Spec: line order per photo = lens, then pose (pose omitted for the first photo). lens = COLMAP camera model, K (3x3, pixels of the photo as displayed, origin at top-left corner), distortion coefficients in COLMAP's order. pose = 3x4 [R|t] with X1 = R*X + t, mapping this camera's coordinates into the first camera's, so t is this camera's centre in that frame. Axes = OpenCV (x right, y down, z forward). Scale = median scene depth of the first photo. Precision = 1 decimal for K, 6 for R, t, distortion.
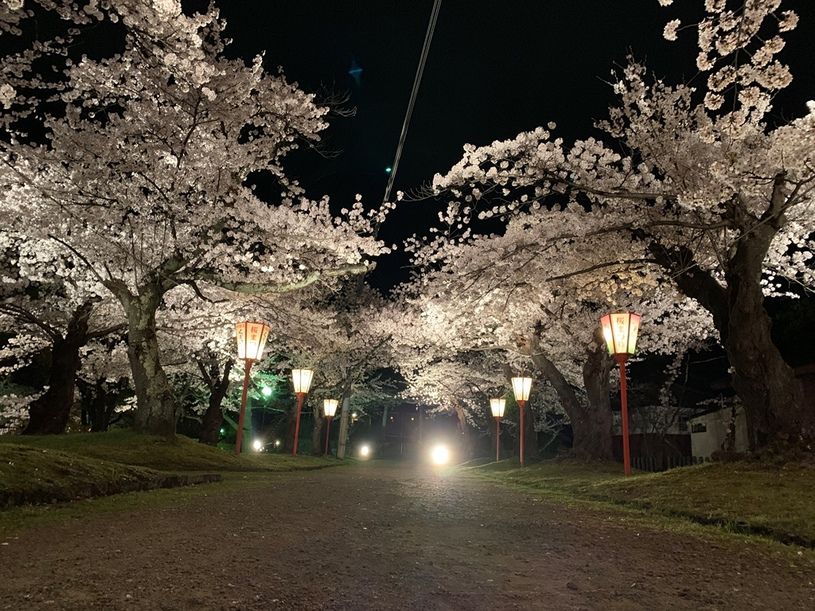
lens RADIAL K [[617.3, 0, 407.1], [0, 617.3, 306.7], [0, 0, 1]] dist [0.007144, 0.000655]
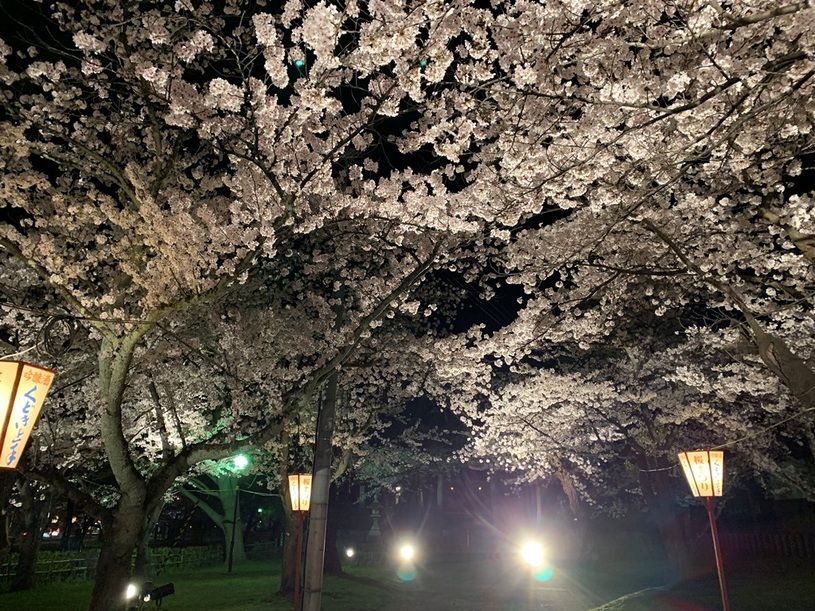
lens RADIAL K [[617.3, 0, 408.6], [0, 617.3, 304.1], [0, 0, 1]] dist [0.007144, 0.000655]
pose [[0.993603, -0.078717, -0.080975, 0.001418], [0.069920, 0.991877, -0.106263, 0.064387], [0.088682, 0.099921, 0.991035, 0.439211]]
